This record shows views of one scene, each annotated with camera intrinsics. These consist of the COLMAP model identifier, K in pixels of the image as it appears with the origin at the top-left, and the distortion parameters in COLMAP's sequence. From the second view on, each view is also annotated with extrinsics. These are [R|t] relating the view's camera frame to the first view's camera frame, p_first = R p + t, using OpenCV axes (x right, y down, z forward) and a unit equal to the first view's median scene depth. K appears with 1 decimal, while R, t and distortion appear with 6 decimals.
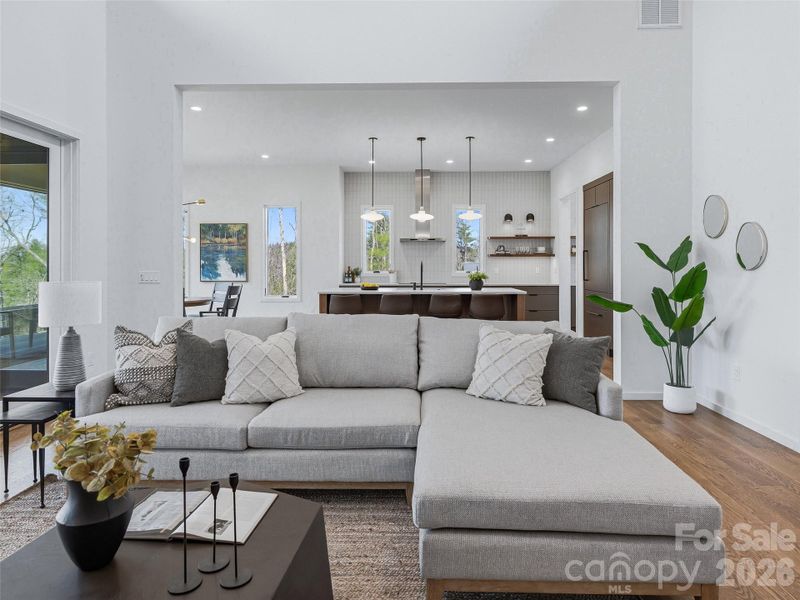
lens RADIAL K [[475.4, 0, 426.5], [0, 475.4, 268.5], [0, 0, 1]] dist [0.004115, 0.001528]
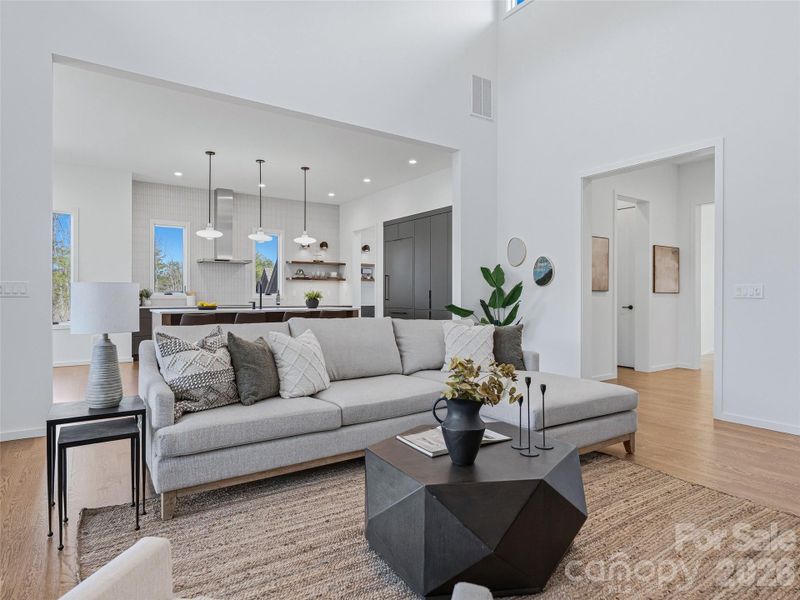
lens RADIAL K [[480.2, 0, 404.1], [0, 480.2, 299.3], [0, 0, 1]] dist [0.006908, 0.001536]
pose [[0.799925, -0.002204, 0.600096, -0.385864], [0.004725, 0.999985, -0.002626, 0.028836], [-0.600082, 0.004936, 0.799924, -0.012065]]
